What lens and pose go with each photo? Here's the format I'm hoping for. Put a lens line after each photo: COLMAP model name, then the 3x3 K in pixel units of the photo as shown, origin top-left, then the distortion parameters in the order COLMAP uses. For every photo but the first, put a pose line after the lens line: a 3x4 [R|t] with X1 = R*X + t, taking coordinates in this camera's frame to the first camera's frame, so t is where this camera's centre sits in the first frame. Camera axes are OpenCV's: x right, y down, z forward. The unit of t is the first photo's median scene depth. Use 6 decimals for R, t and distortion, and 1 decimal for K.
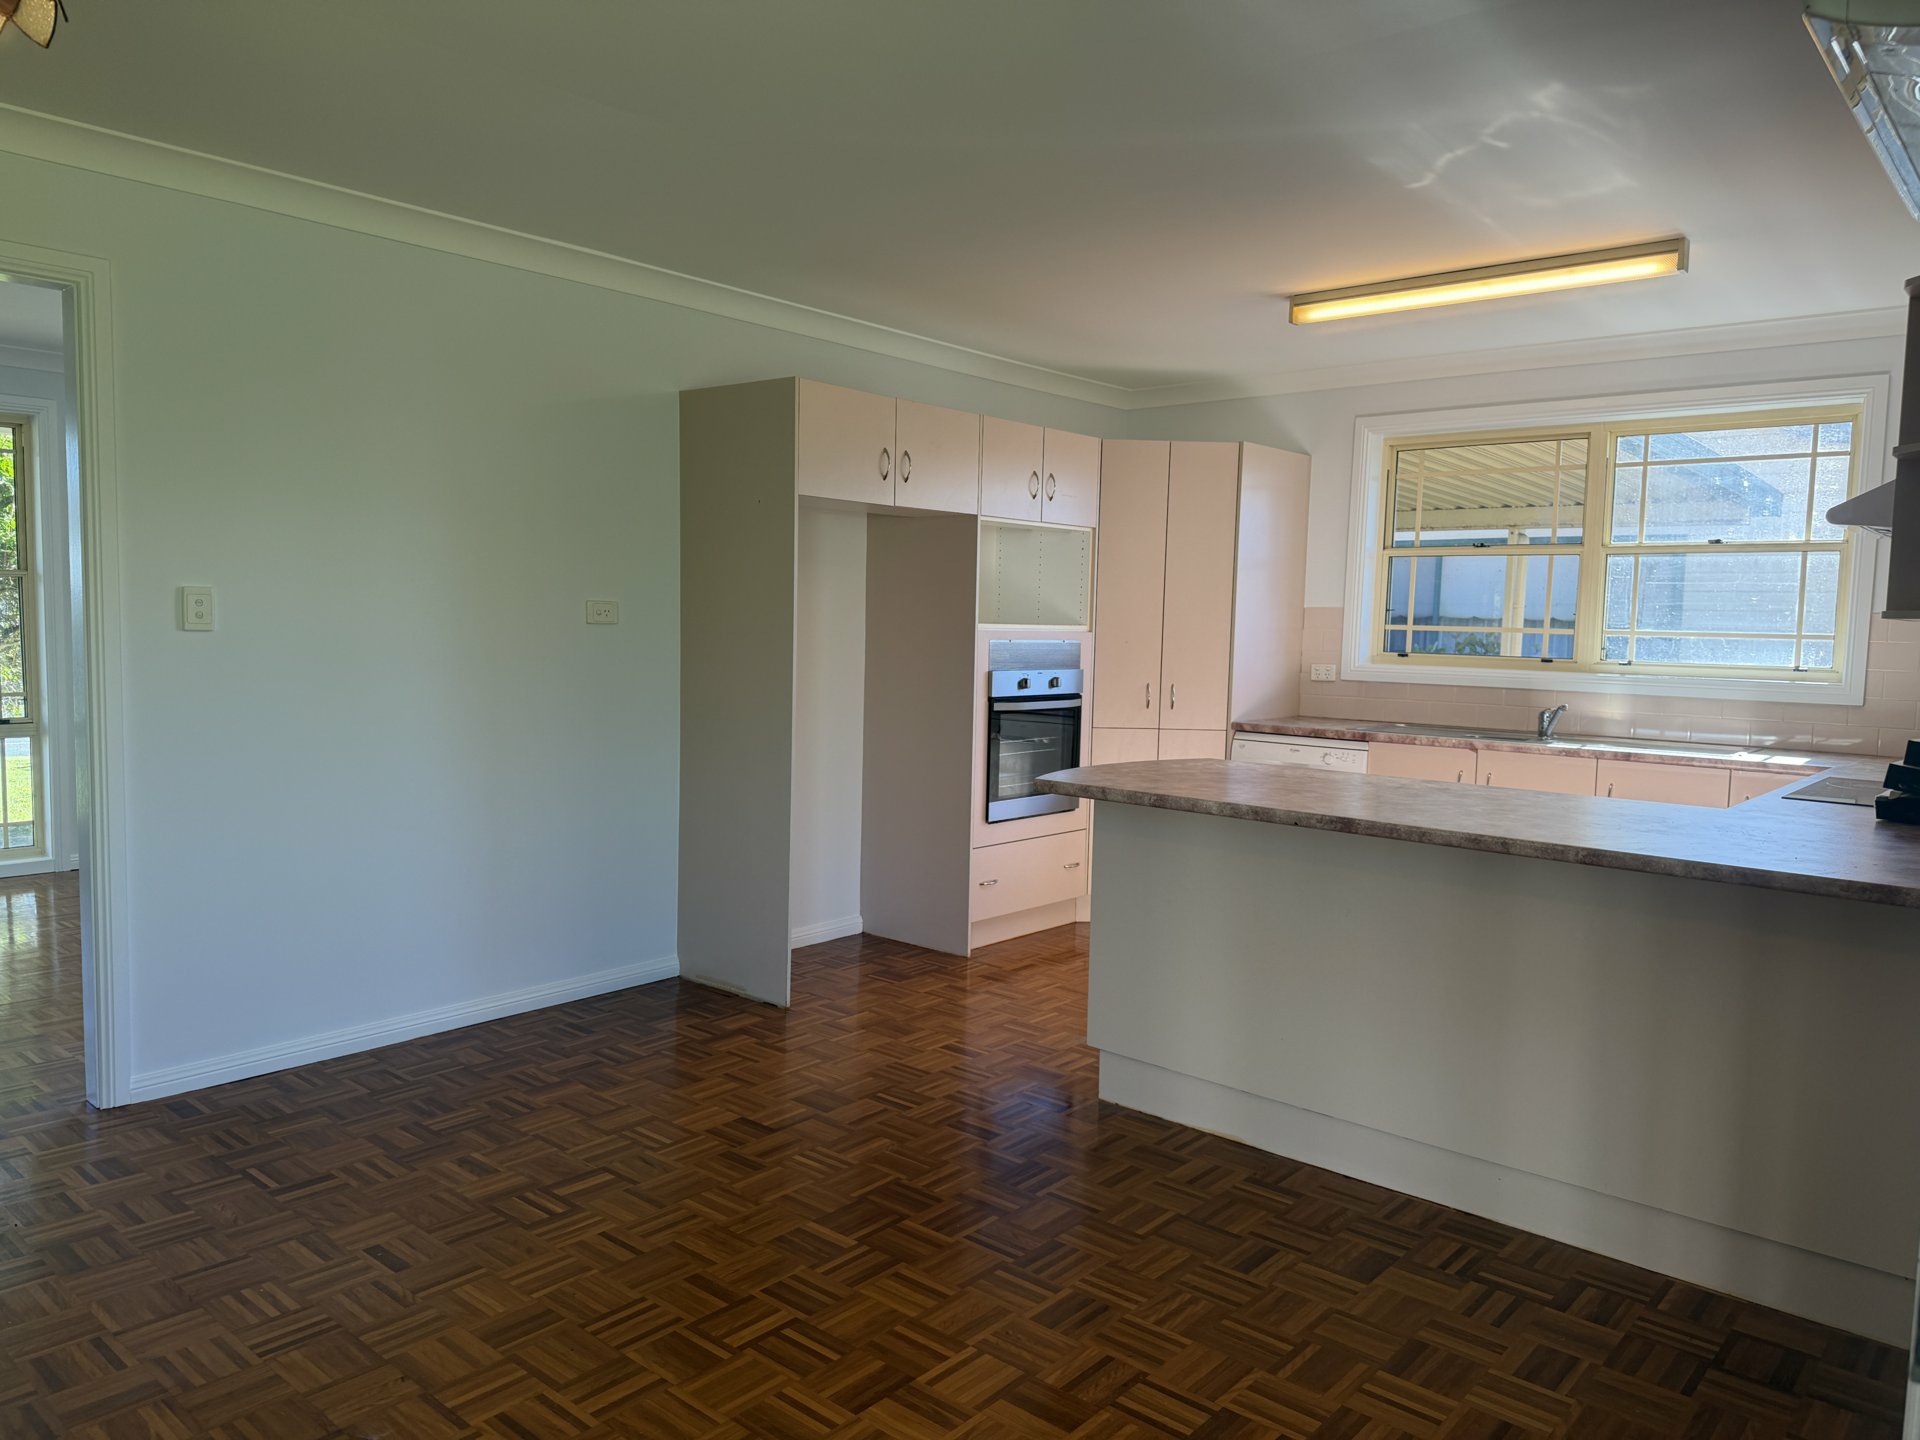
lens RADIAL K [[1339.1, 0, 962.6], [0, 1339.1, 722.5], [0, 0, 1]] dist [0.026132, -0.007143]
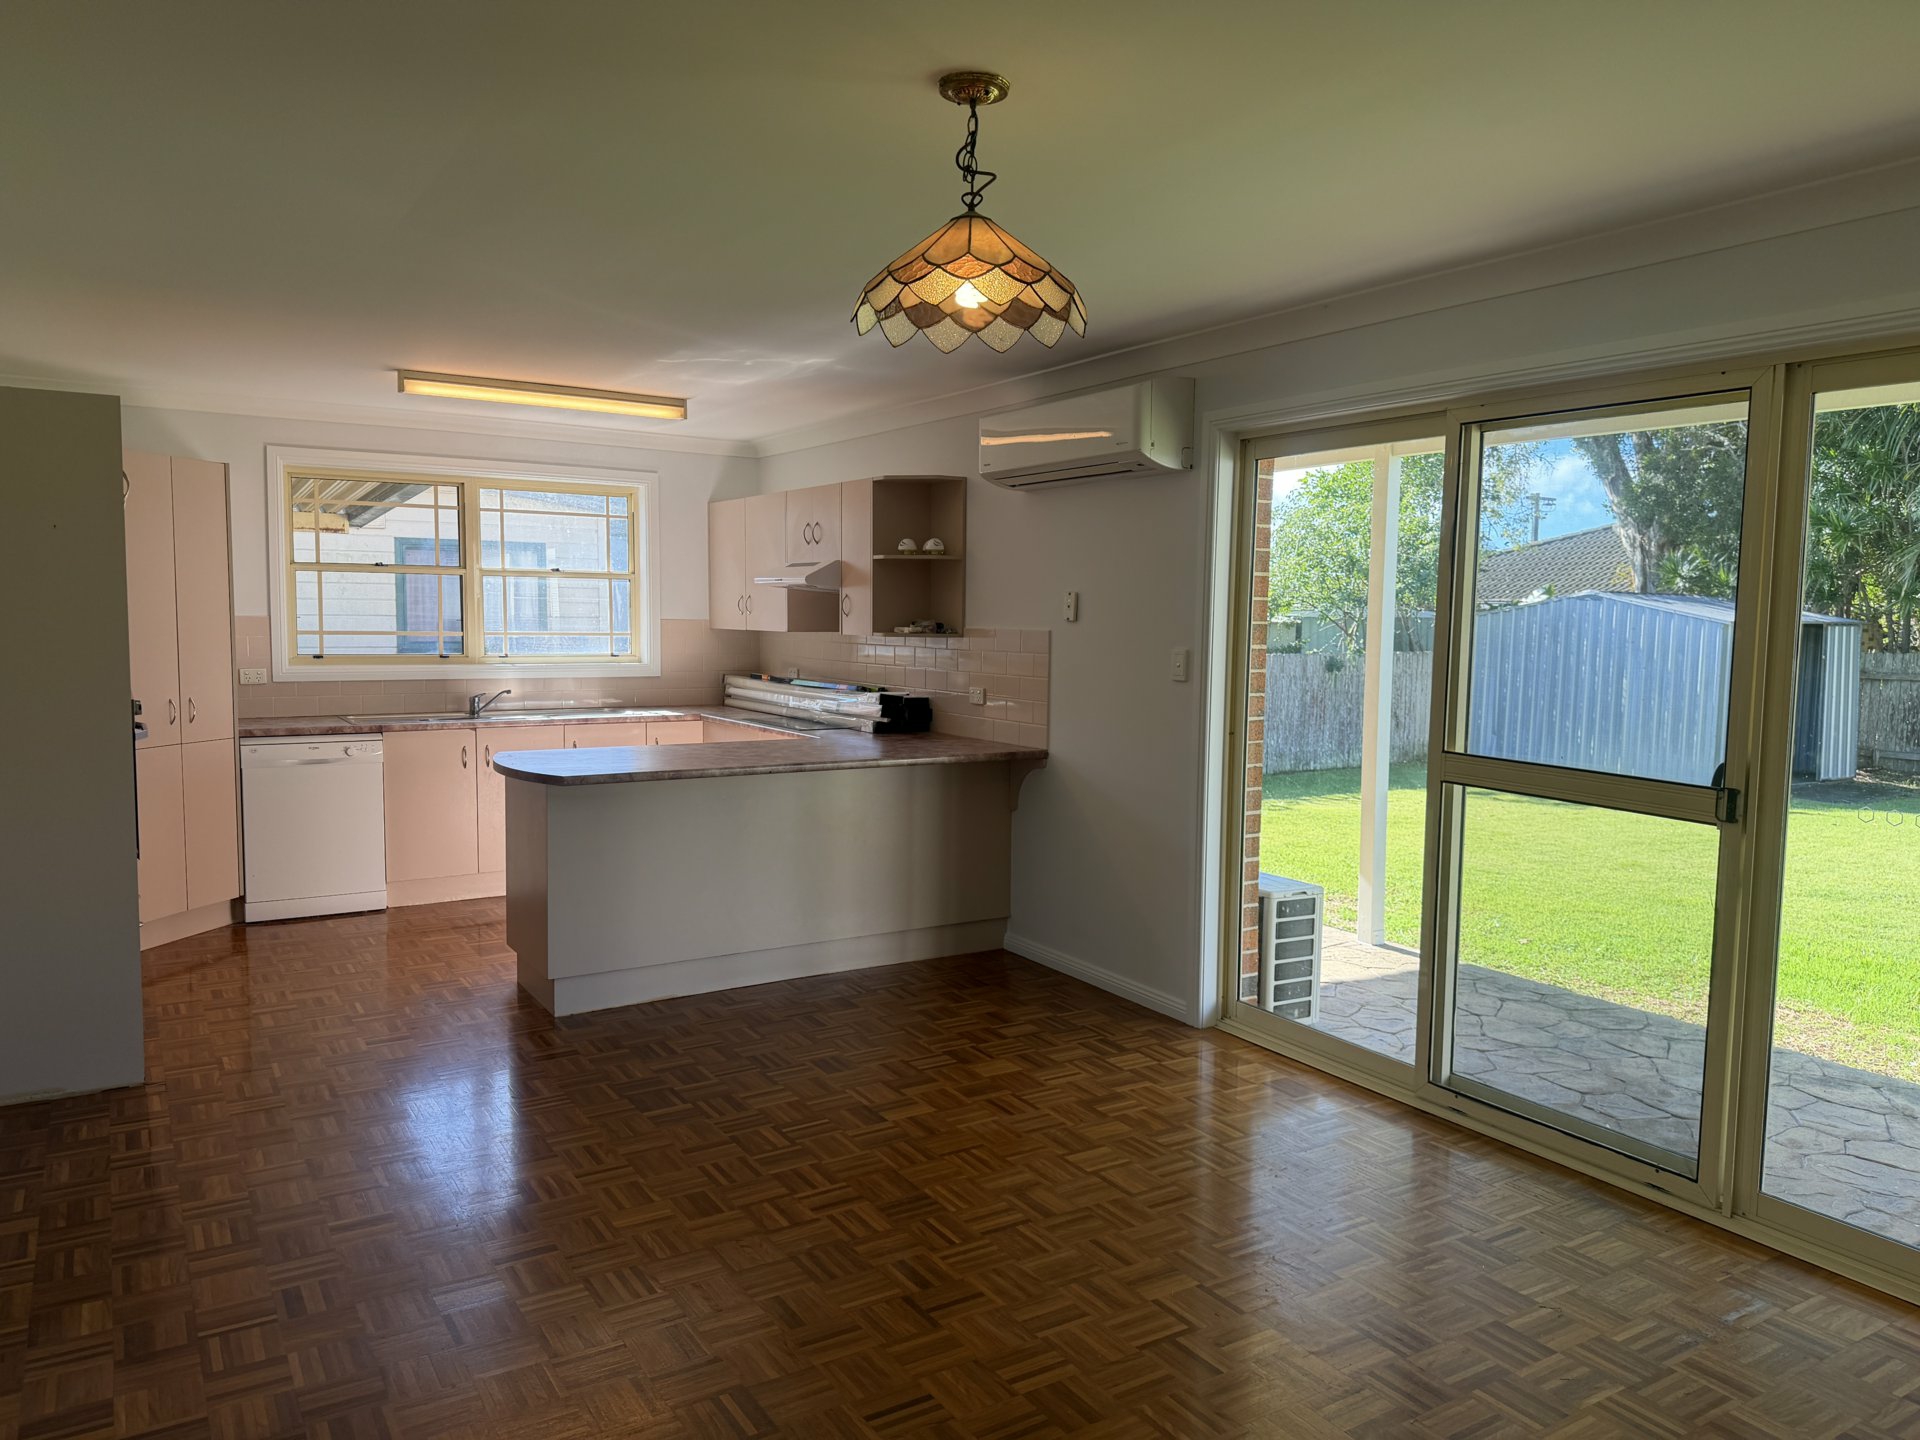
lens RADIAL K [[1339.1, 0, 965.2], [0, 1339.1, 718.5], [0, 0, 1]] dist [0.026132, -0.007143]
pose [[0.296987, -0.099358, 0.949698, -1.143808], [0.068685, 0.994218, 0.082537, -0.102973], [-0.952408, 0.040718, 0.302095, 0.239086]]
